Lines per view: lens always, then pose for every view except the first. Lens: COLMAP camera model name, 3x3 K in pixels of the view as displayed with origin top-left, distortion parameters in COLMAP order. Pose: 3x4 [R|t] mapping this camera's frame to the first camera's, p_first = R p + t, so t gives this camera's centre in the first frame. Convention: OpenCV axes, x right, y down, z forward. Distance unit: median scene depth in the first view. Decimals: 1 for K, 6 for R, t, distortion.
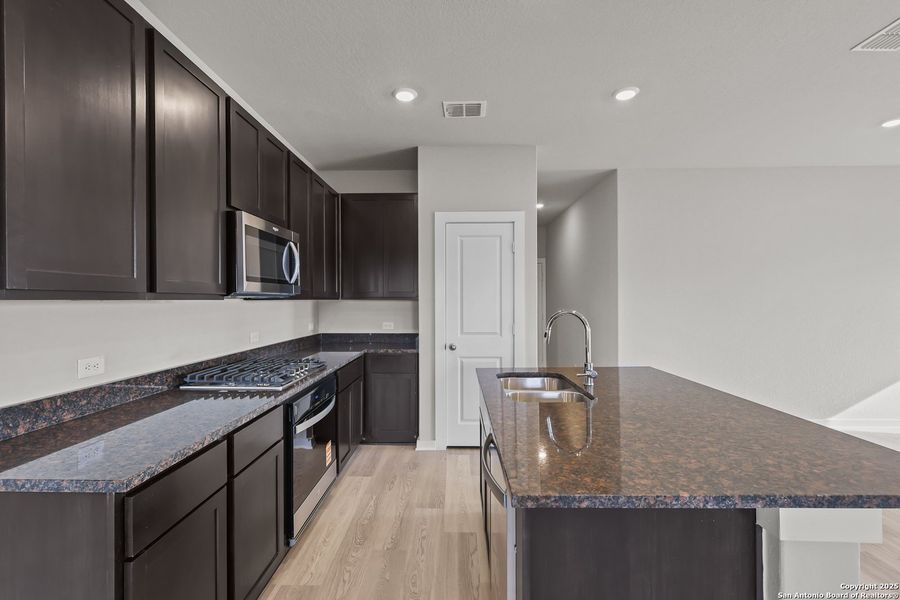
lens RADIAL K [[413.5, 0, 447.2], [0, 413.5, 302.2], [0, 0, 1]] dist [-0.003686, 0.001988]
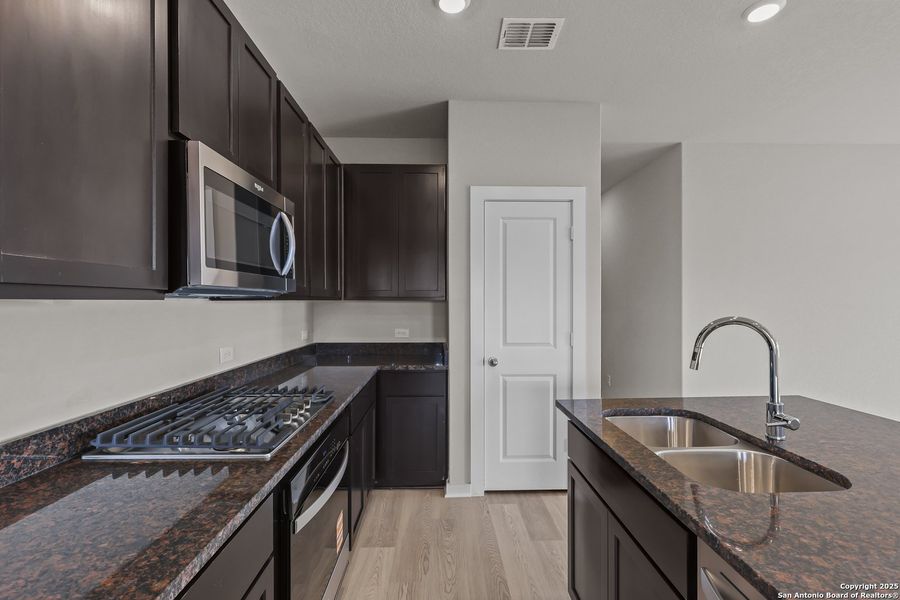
lens RADIAL K [[413.5, 0, 453.7], [0, 413.5, 302.8], [0, 0, 1]] dist [-0.003686, 0.001988]
pose [[0.998680, 0.001801, 0.051342, -0.105147], [-0.001754, 0.999998, -0.000964, -0.001051], [-0.051344, 0.000873, 0.998681, 0.248153]]
